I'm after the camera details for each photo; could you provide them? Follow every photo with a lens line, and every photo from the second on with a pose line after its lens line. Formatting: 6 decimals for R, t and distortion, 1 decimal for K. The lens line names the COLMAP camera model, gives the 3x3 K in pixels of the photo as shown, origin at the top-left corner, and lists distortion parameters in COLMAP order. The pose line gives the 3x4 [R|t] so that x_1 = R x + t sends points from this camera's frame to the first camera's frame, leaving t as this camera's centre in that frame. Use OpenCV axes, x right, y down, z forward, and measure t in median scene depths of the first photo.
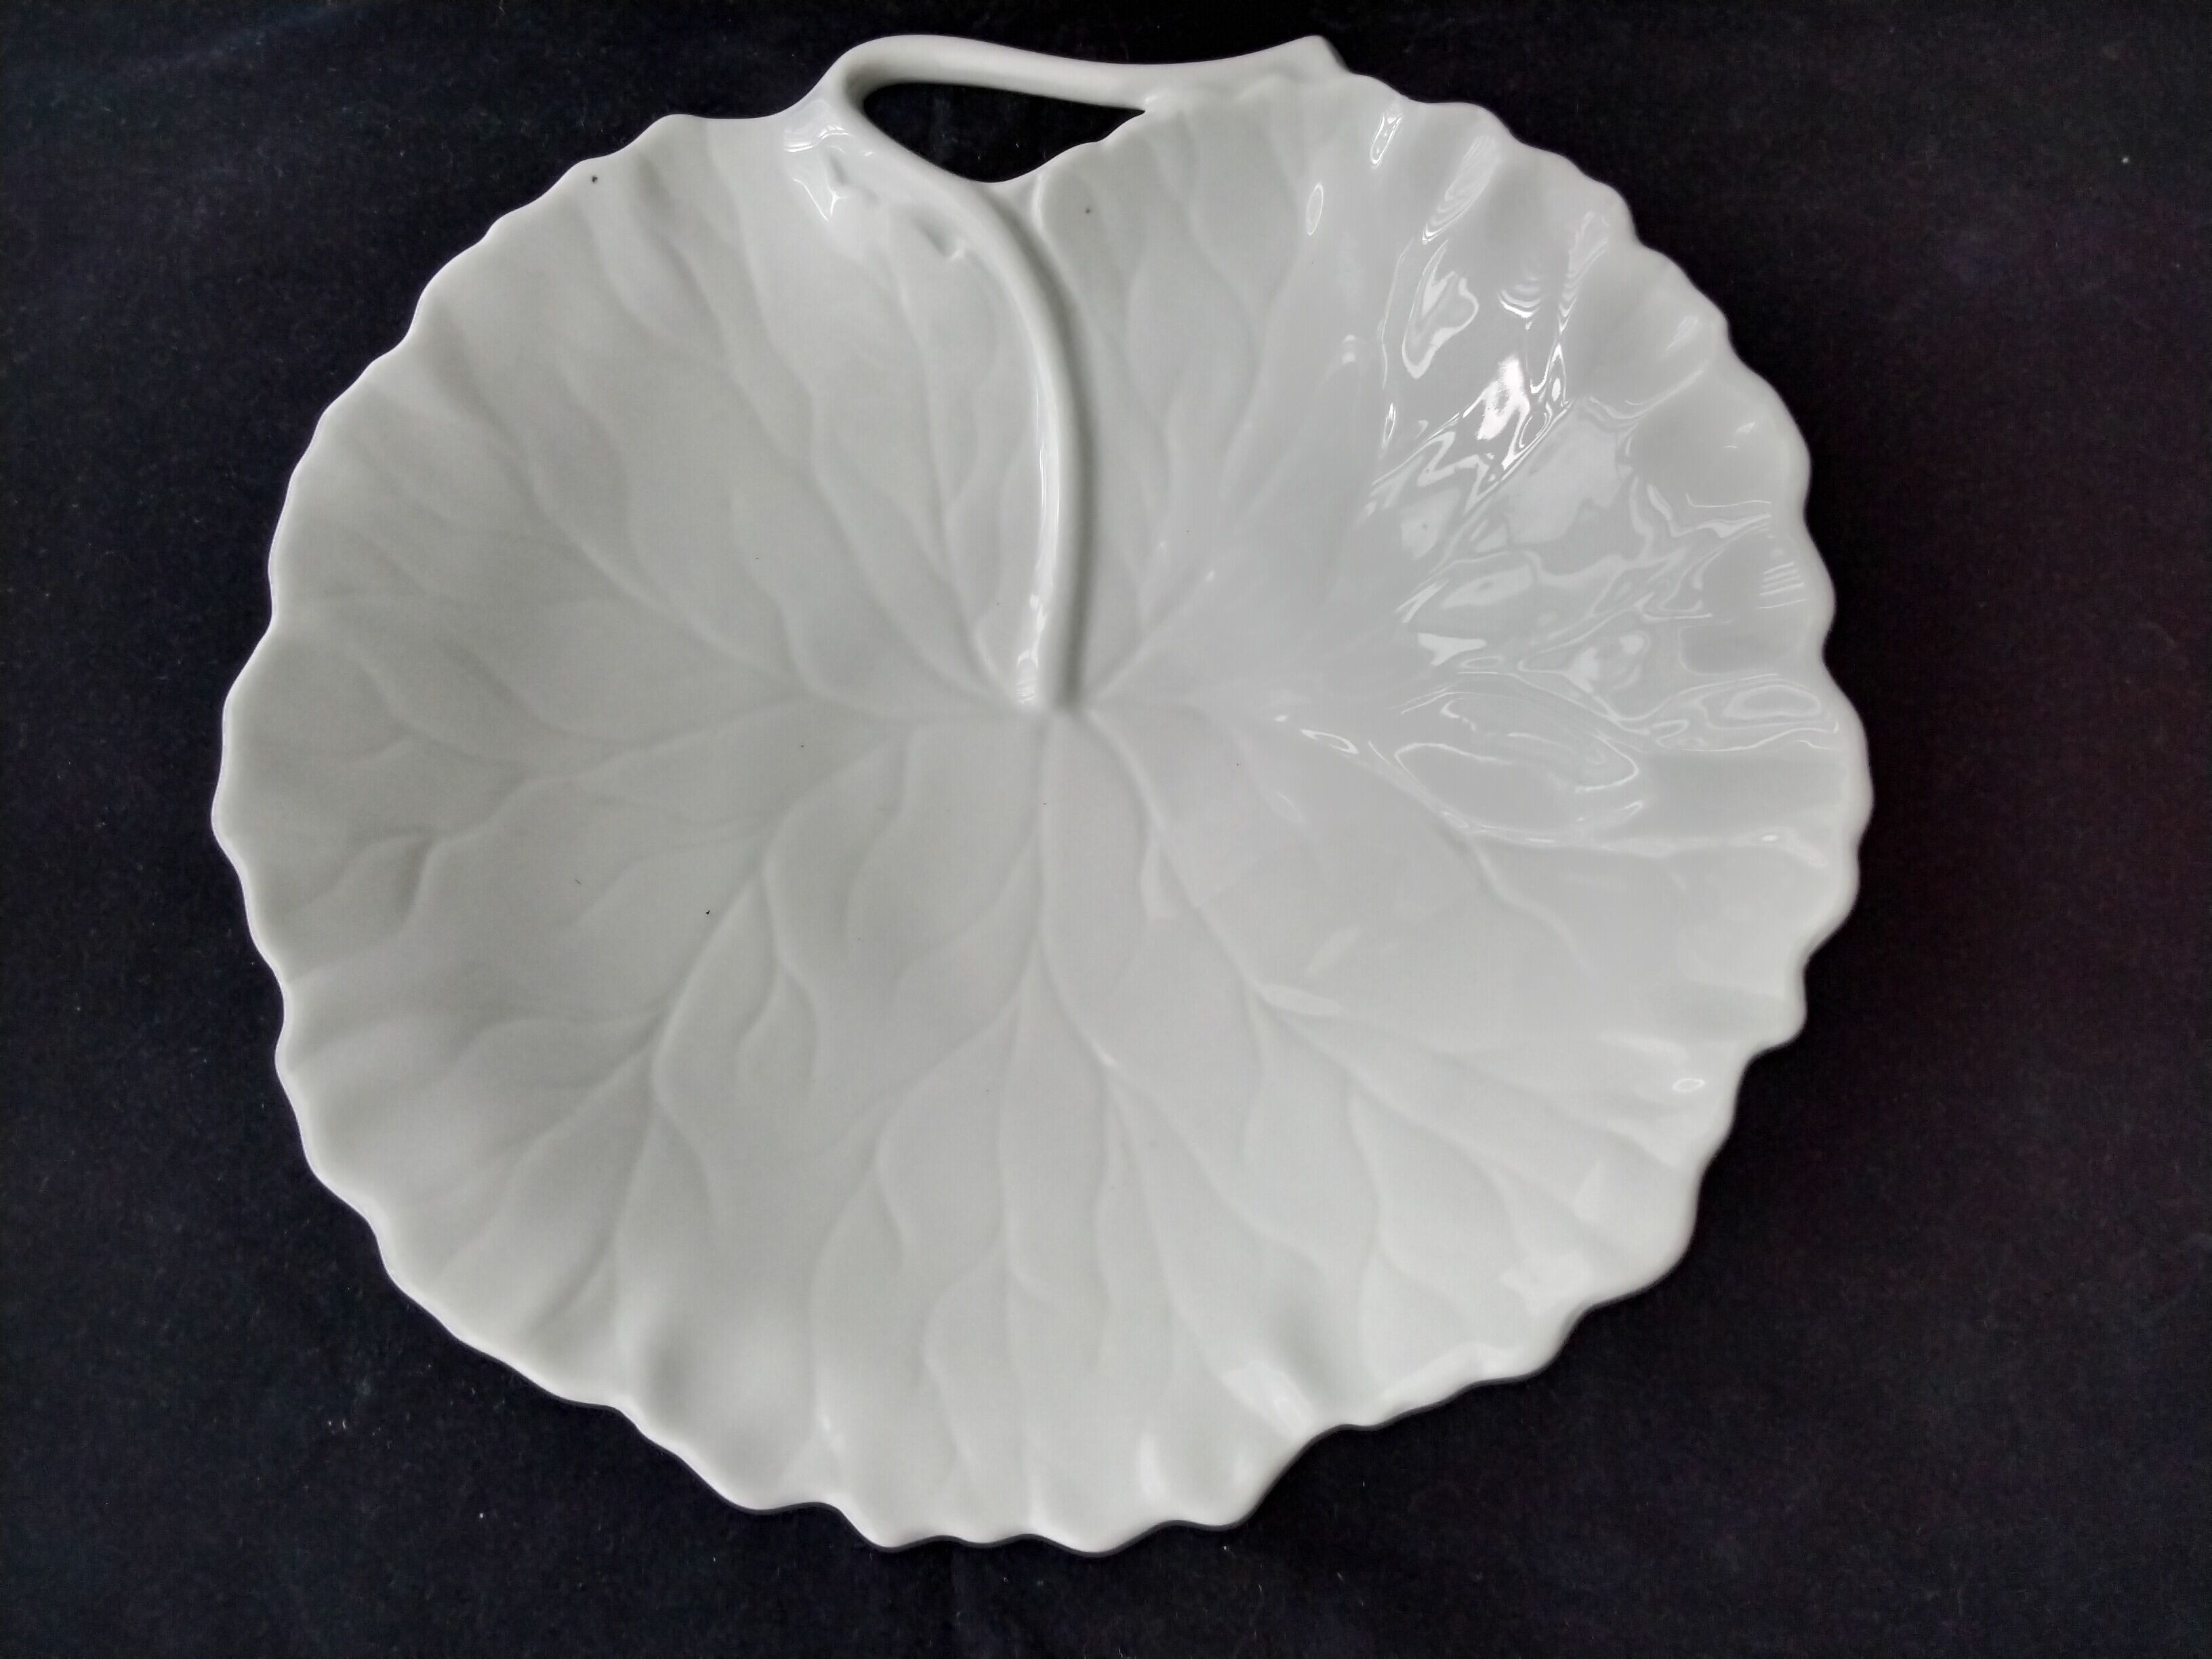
lens RADIAL K [[1773.8, 0, 1106.0], [0, 1773.8, 829.5], [0, 0, 1]] dist [0.001705, -0.000097]
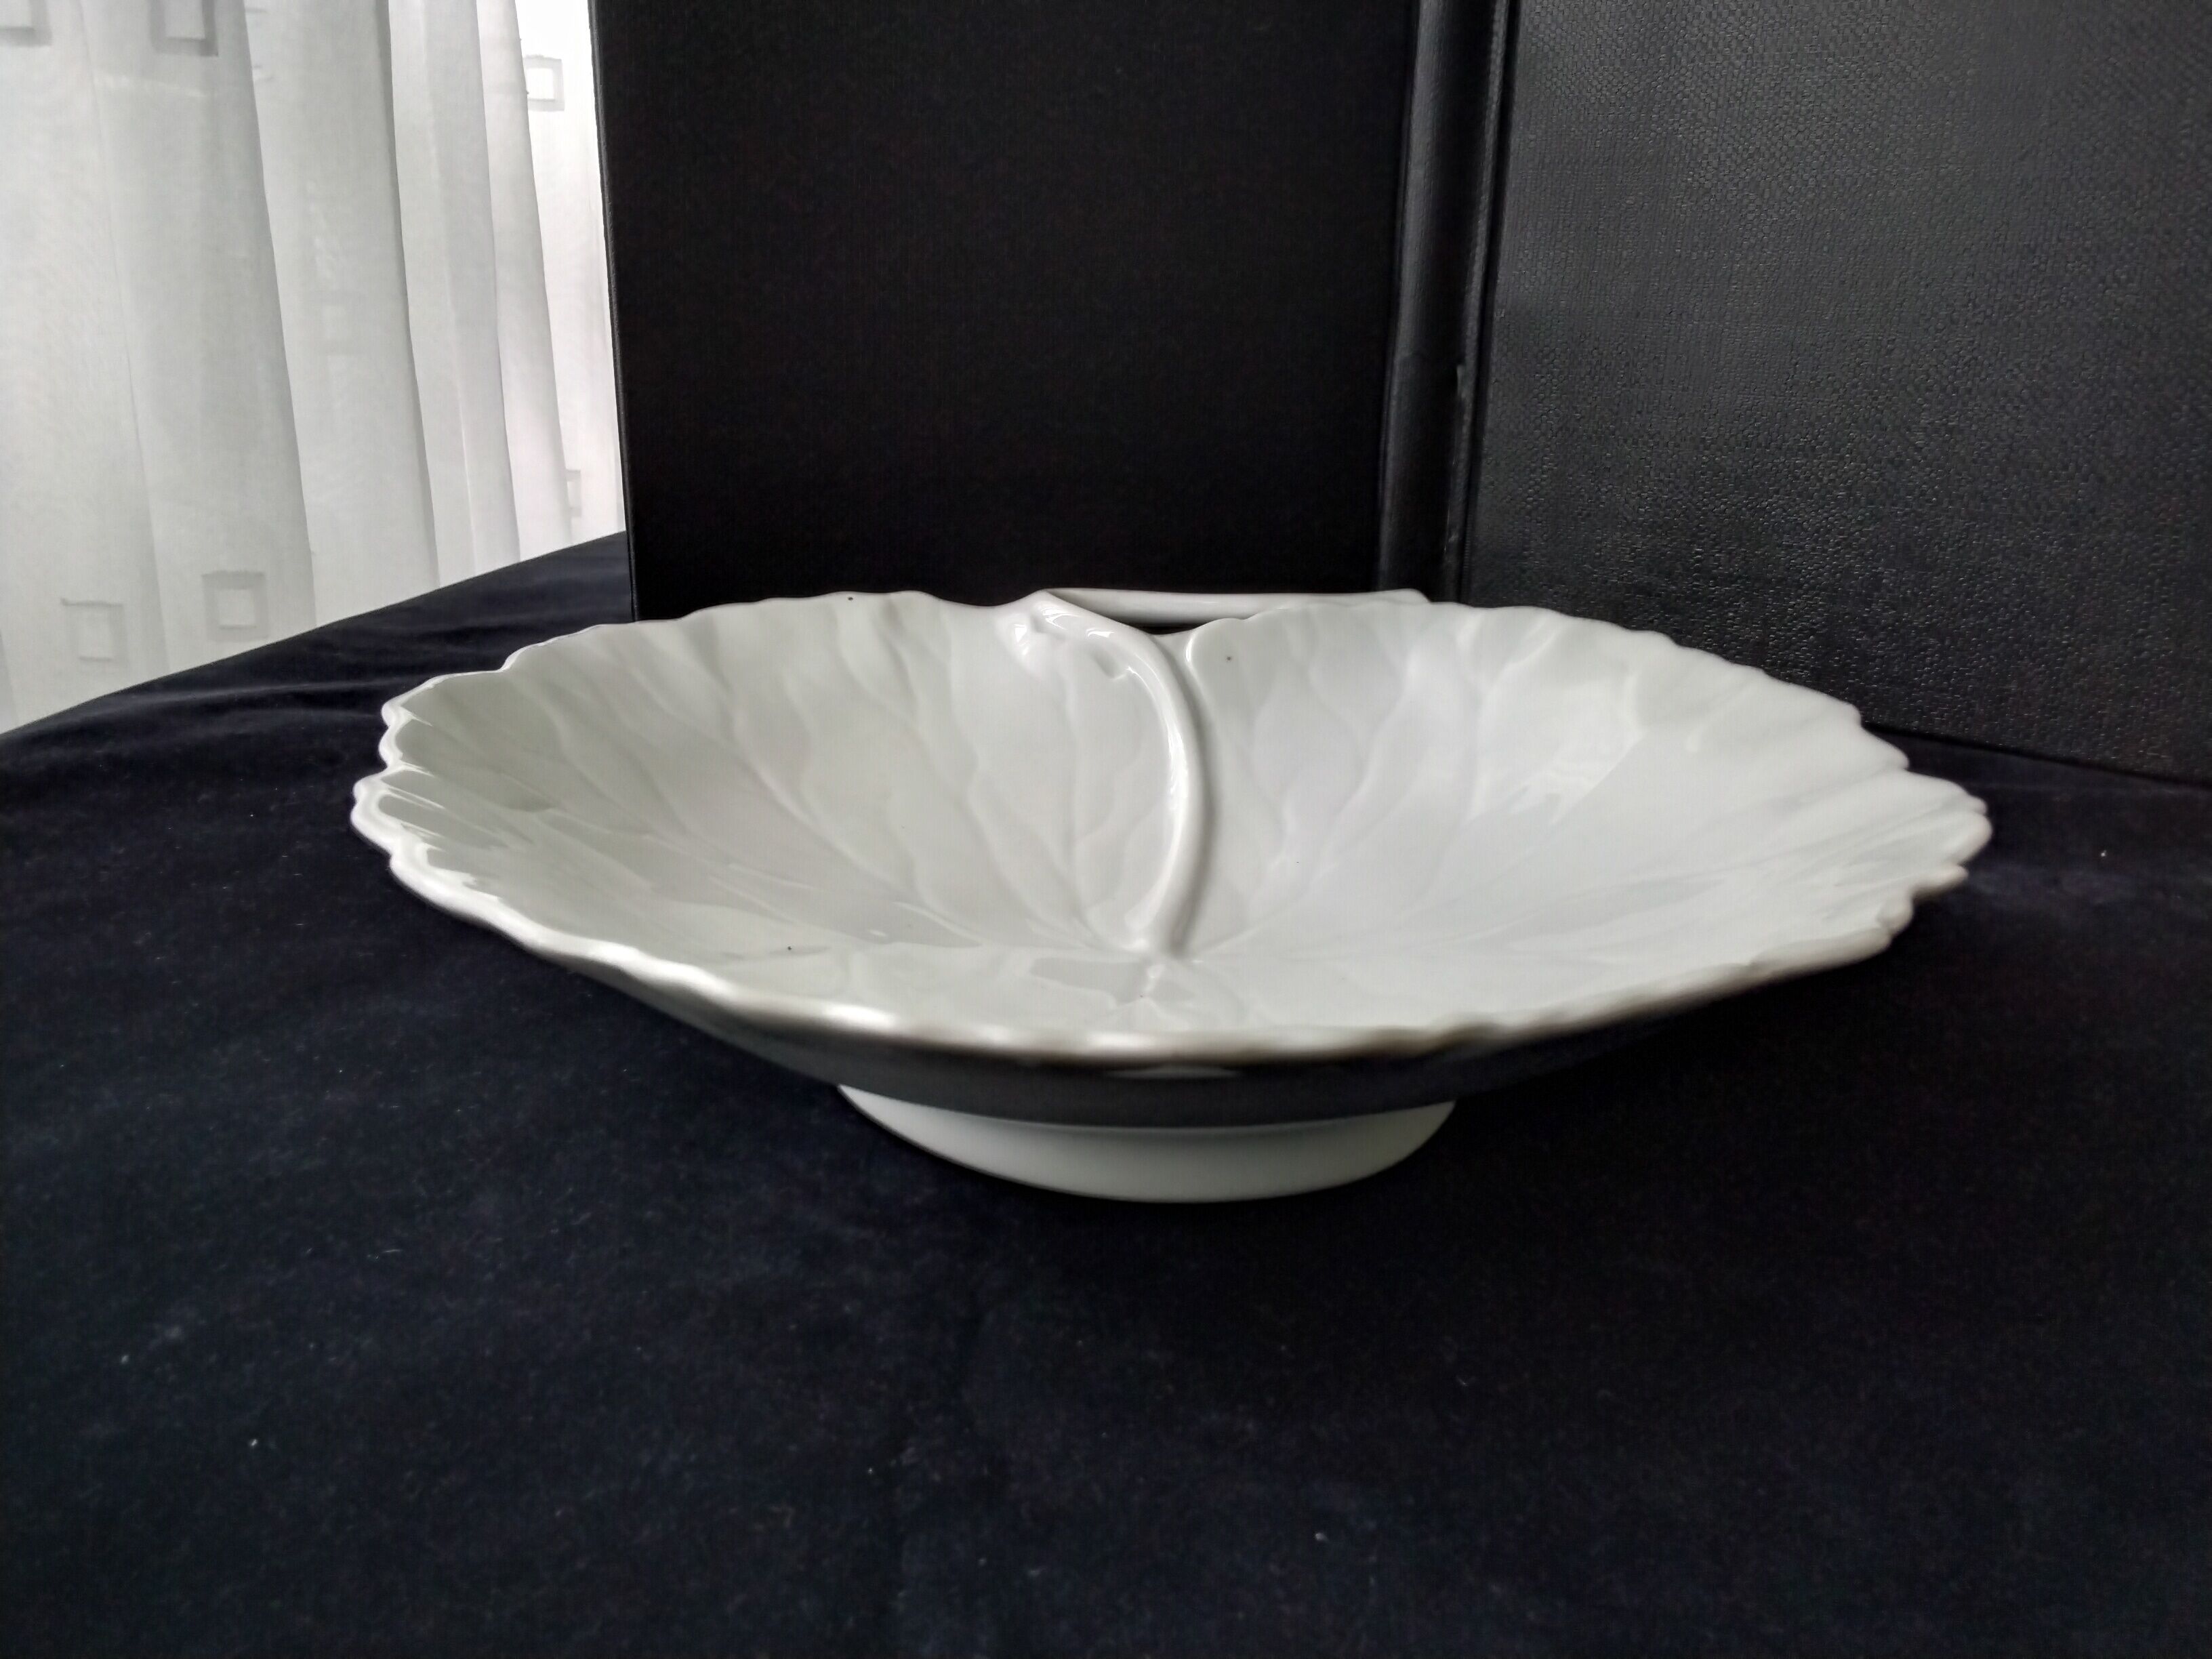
lens RADIAL K [[1773.8, 0, 1106.0], [0, 1773.8, 829.5], [0, 0, 1]] dist [0.001705, -0.000097]
pose [[0.992077, 0.099779, -0.076343, 0.010883], [-0.120406, 0.581618, -0.804501, 0.723344], [-0.035869, 0.807319, 0.589024, 0.357107]]
